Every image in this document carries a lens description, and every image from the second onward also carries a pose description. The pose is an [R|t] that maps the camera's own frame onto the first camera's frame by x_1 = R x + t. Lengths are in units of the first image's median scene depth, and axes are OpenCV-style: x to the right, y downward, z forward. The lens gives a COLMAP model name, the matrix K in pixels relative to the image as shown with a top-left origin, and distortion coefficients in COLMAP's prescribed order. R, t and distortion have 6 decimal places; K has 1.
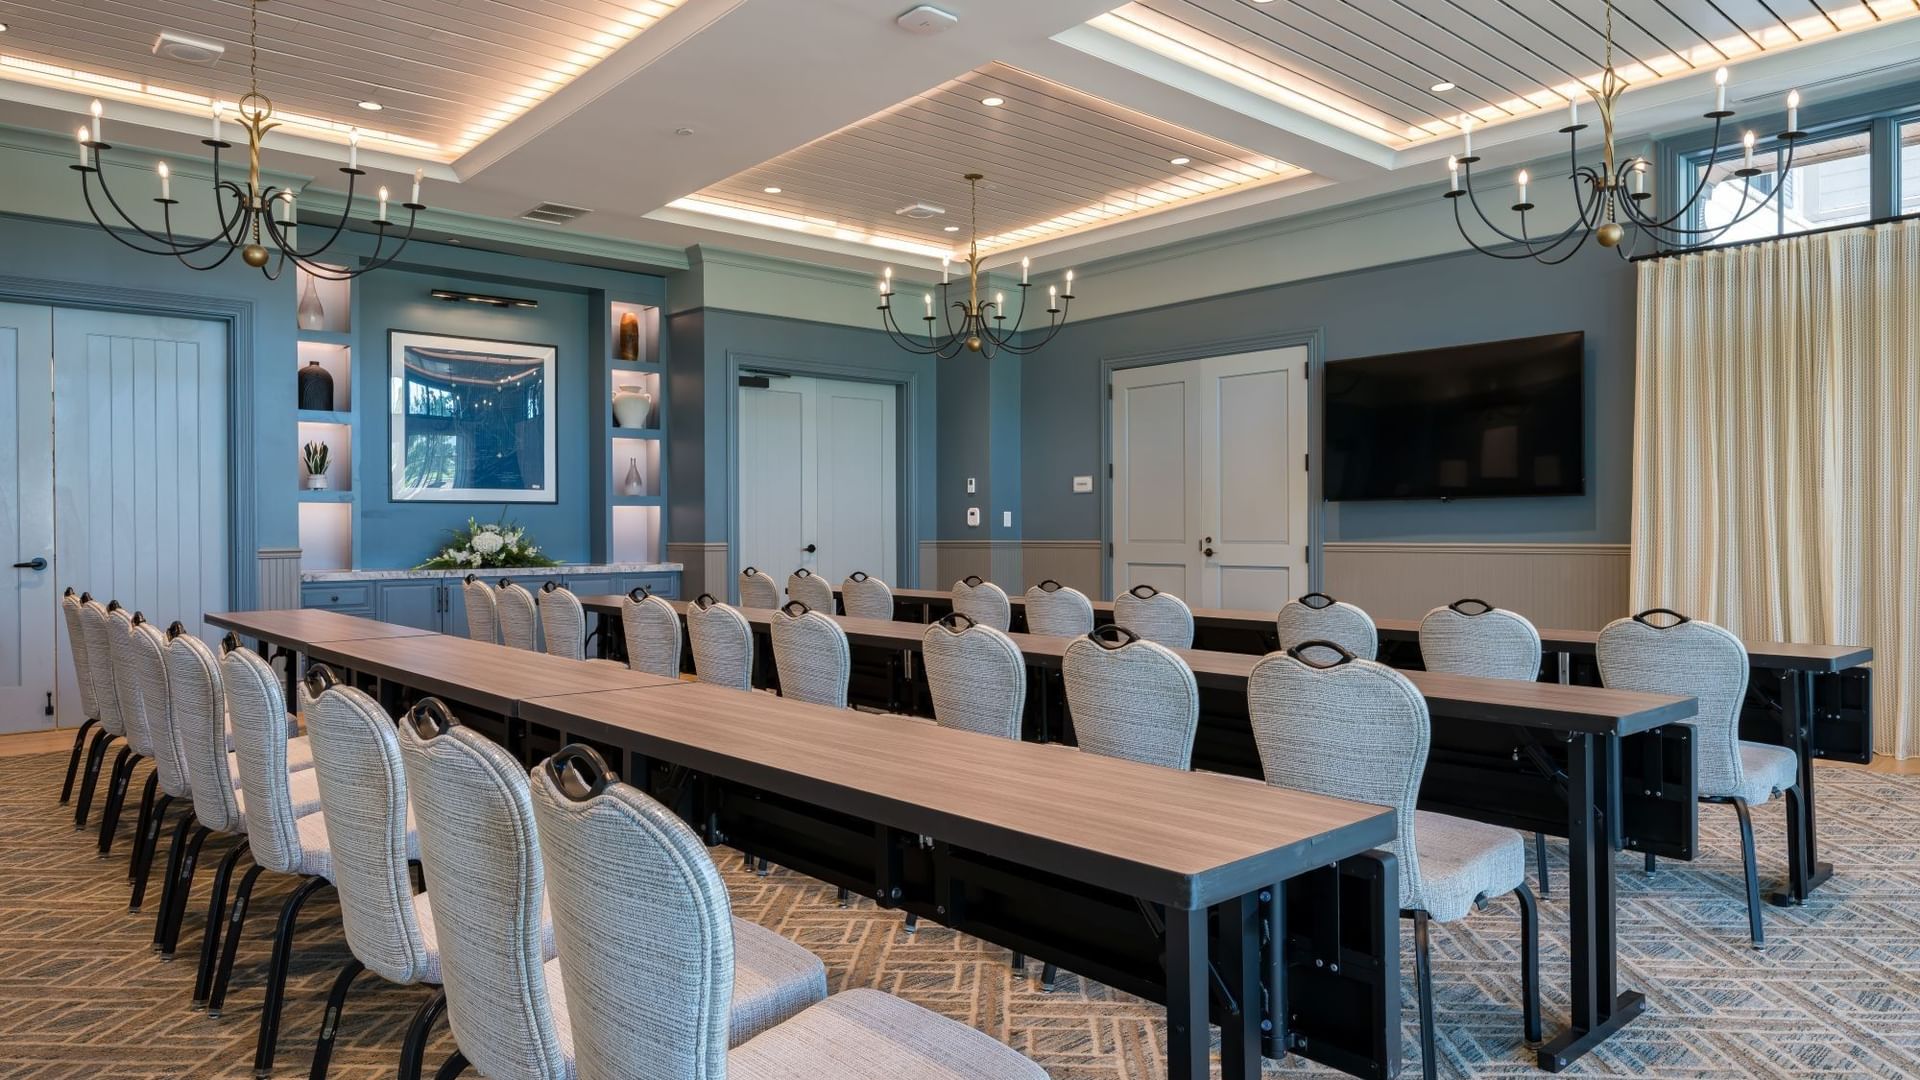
lens RADIAL K [[1197.7, 0, 944.4], [0, 1197.7, 531.4], [0, 0, 1]] dist [0.010173, -0.000102]
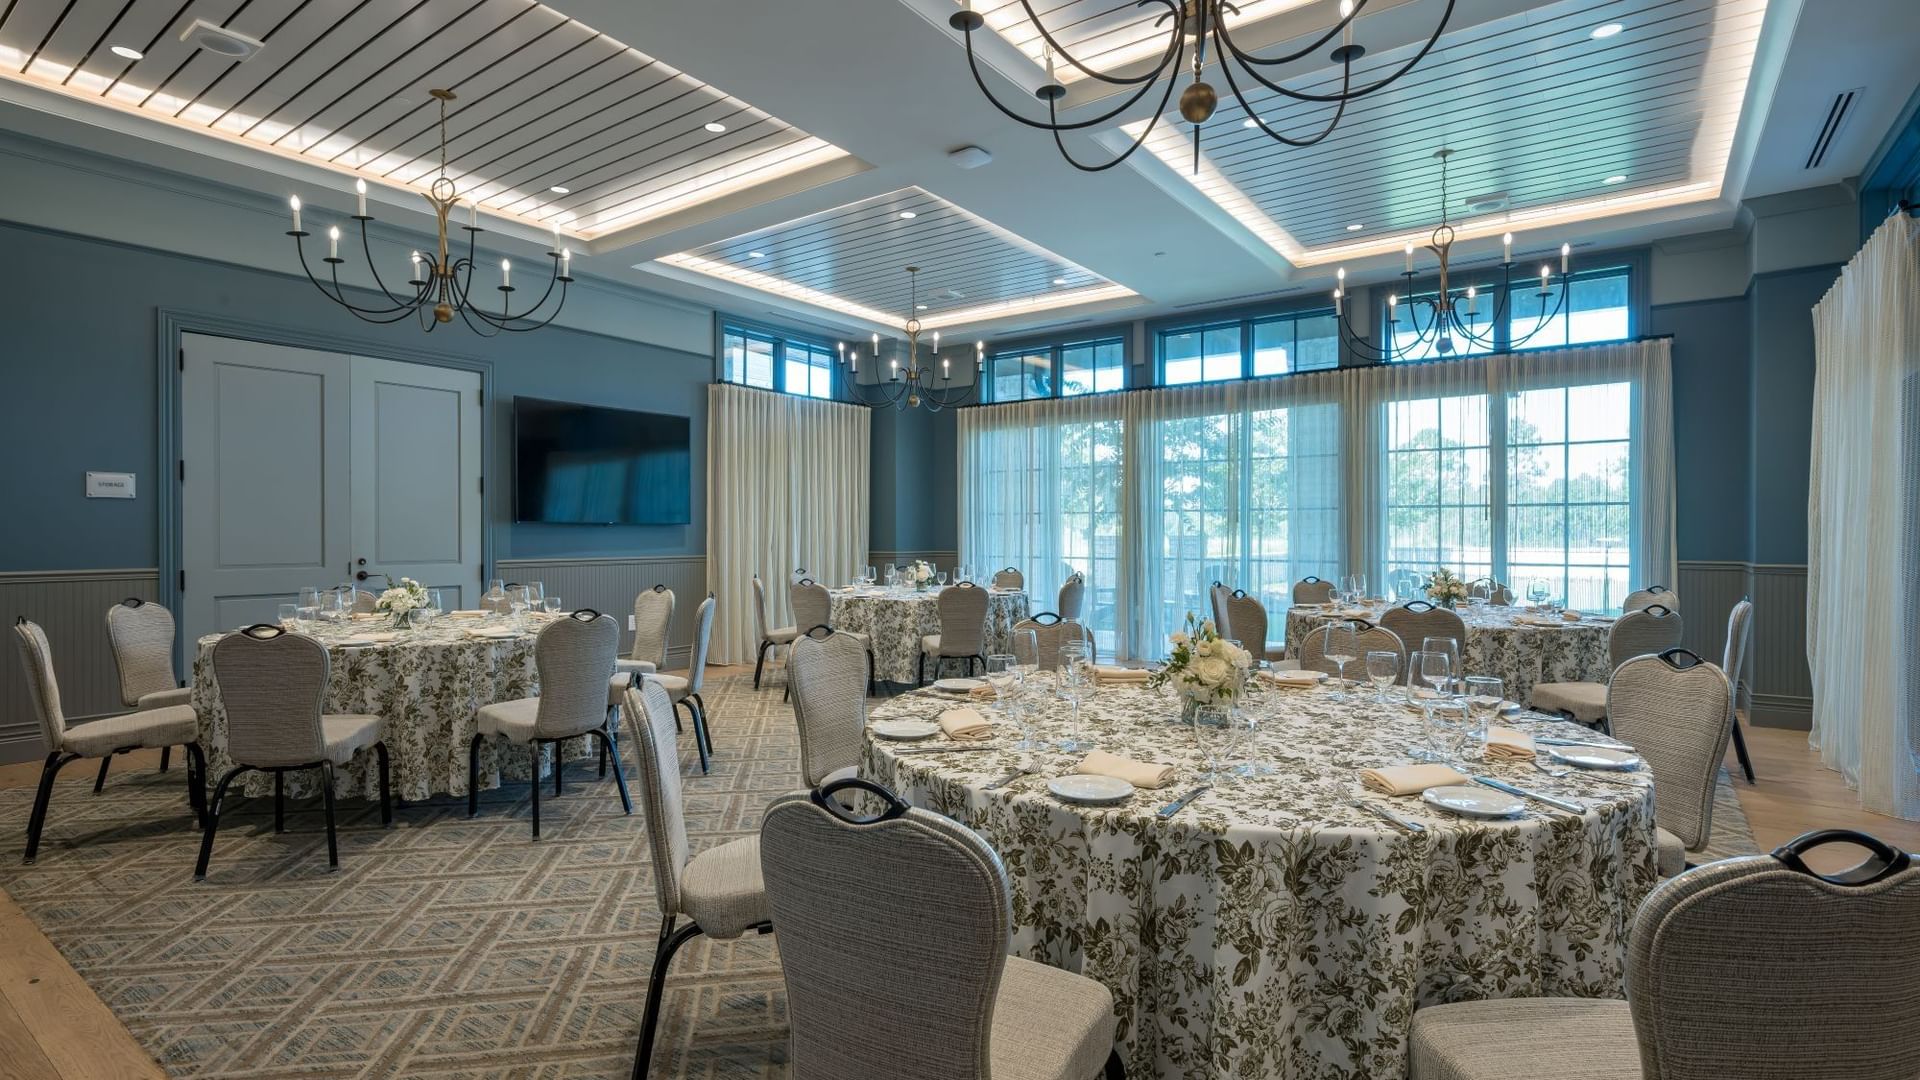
lens RADIAL K [[935.8, 0, 991.1], [0, 935.8, 514.2], [0, 0, 1]] dist [0.013041, -0.000898]
pose [[-0.230738, 0.026545, 0.972654, -0.606732], [0.002060, 0.999639, -0.026793, -0.009394], [-0.973014, -0.004179, -0.230709, 0.748585]]
